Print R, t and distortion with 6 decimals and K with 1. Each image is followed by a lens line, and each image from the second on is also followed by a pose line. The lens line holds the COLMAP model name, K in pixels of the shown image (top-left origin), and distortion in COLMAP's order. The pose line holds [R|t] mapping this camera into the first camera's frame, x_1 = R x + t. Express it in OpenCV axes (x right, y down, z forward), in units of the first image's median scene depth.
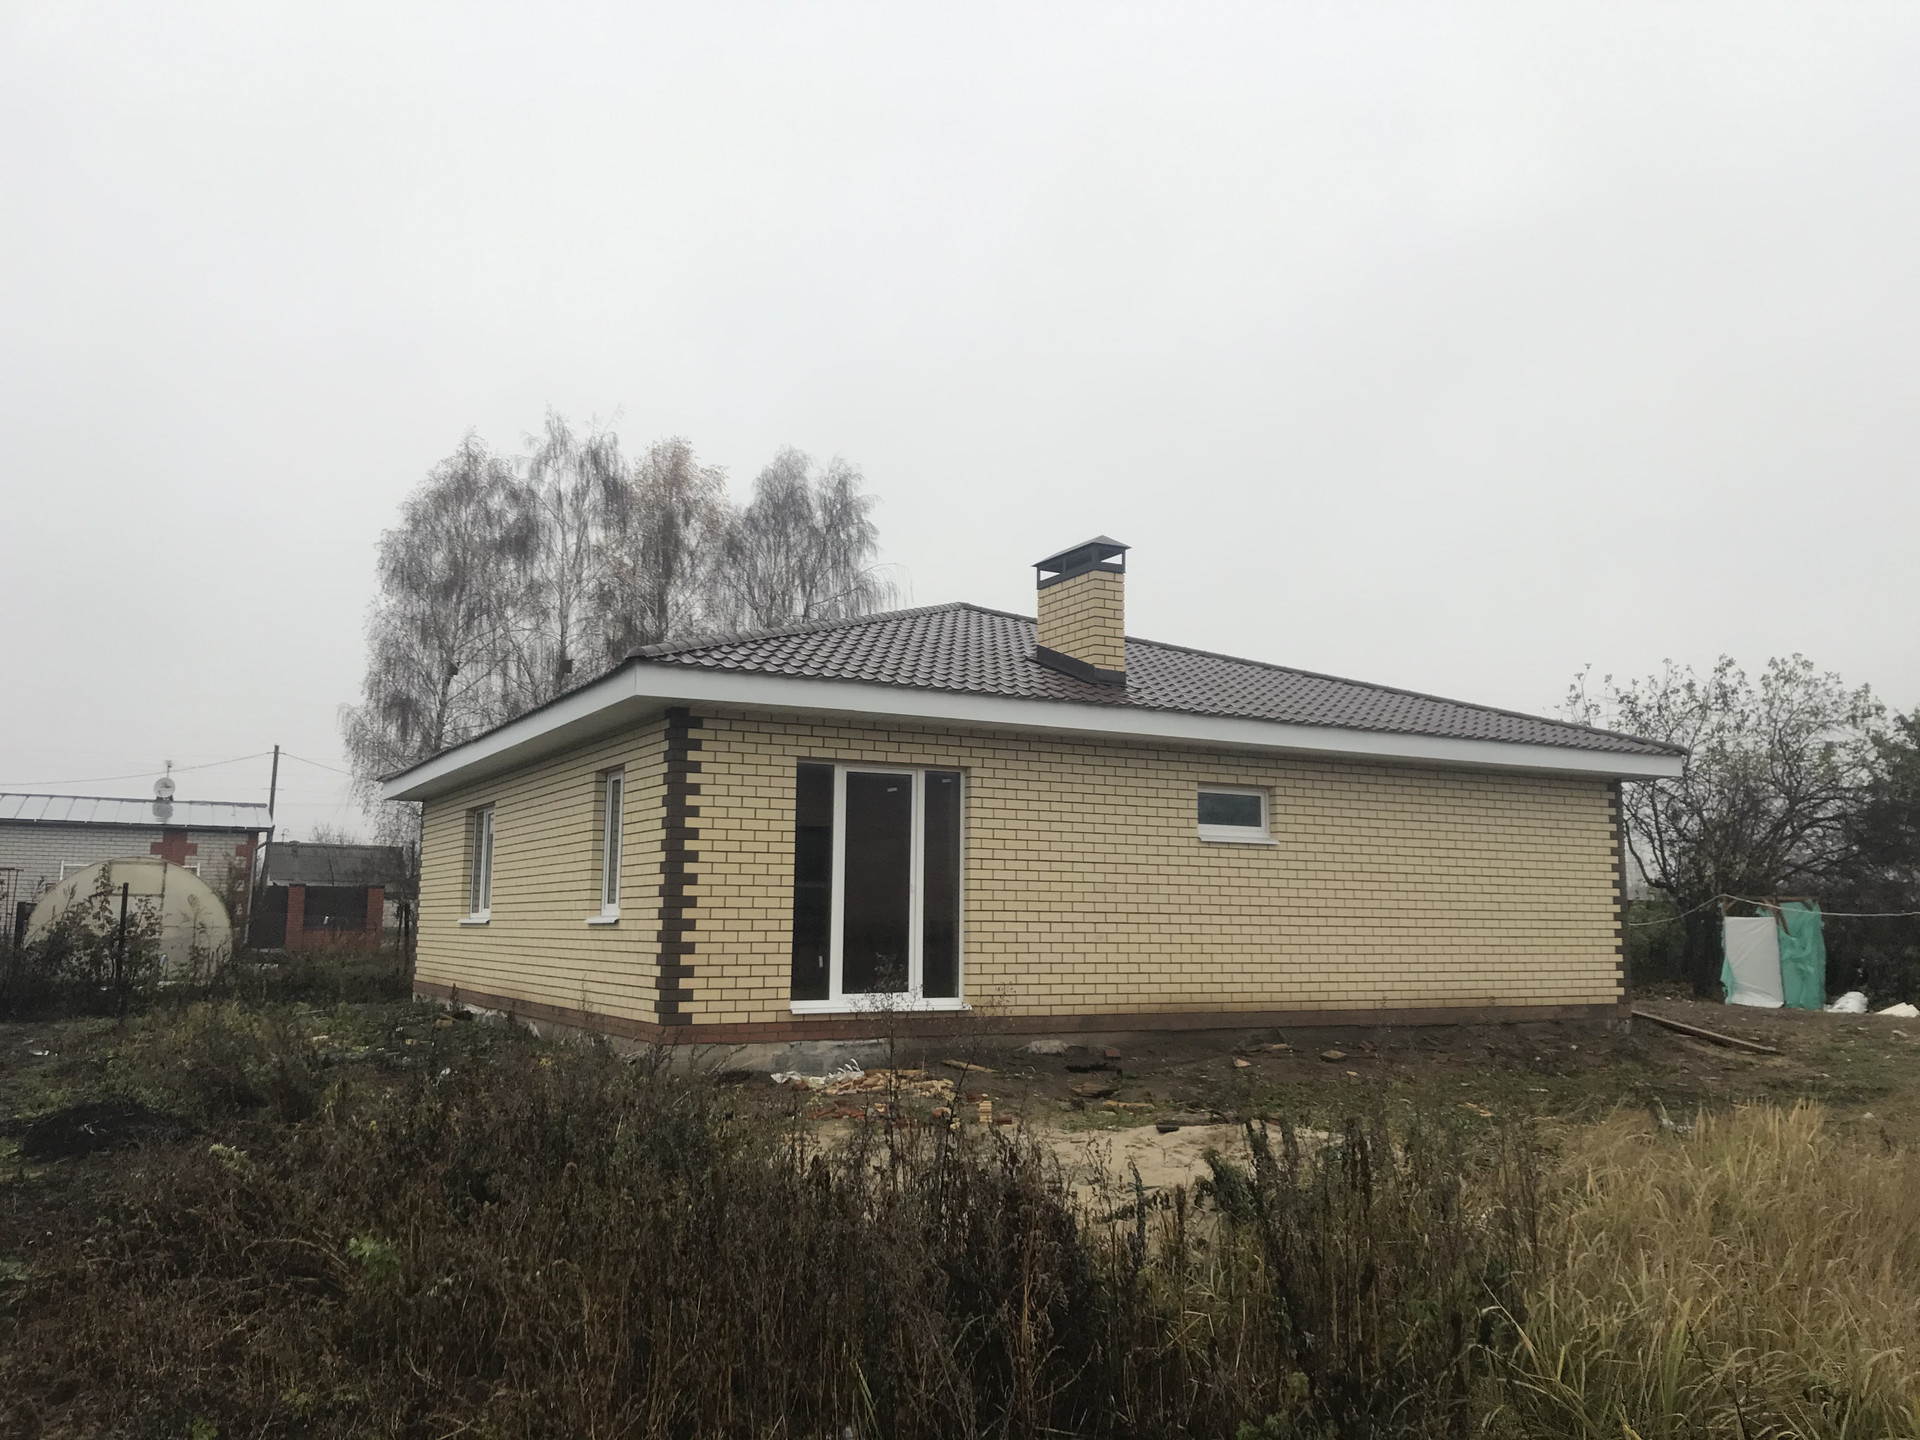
lens RADIAL K [[1553.8, 0, 975.2], [0, 1553.8, 723.7], [0, 0, 1]] dist [0.035166, -0.032018]
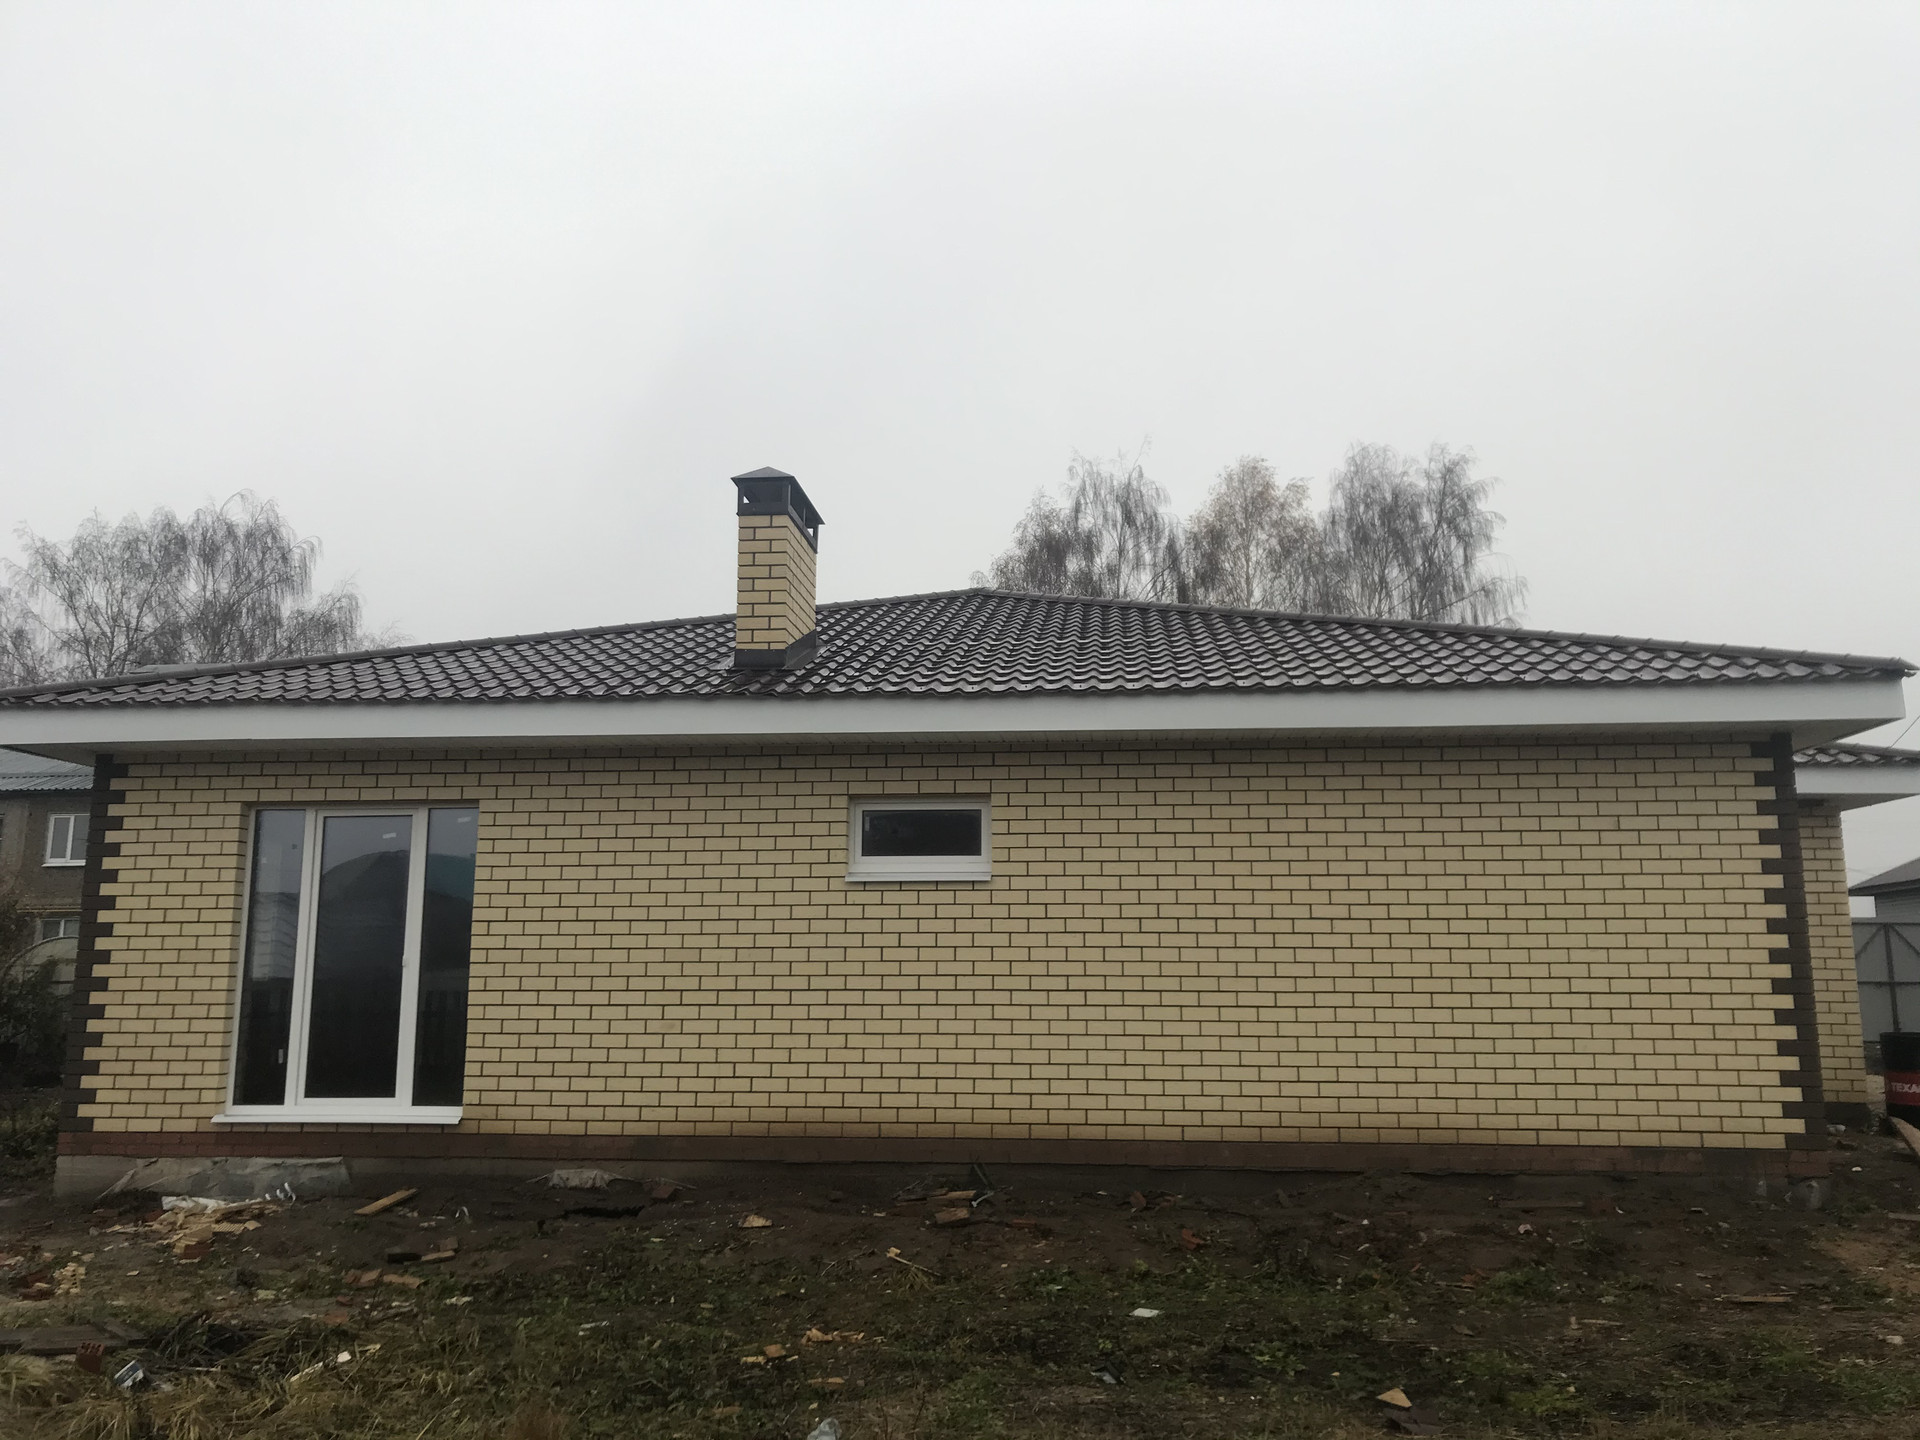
lens RADIAL K [[1553.8, 0, 961.2], [0, 1553.8, 716.1], [0, 0, 1]] dist [0.035166, -0.032018]
pose [[0.828820, -0.098770, -0.550729, 0.622000], [0.078297, 0.995085, -0.060630, 0.052722], [0.554010, 0.007131, 0.832479, 0.500832]]
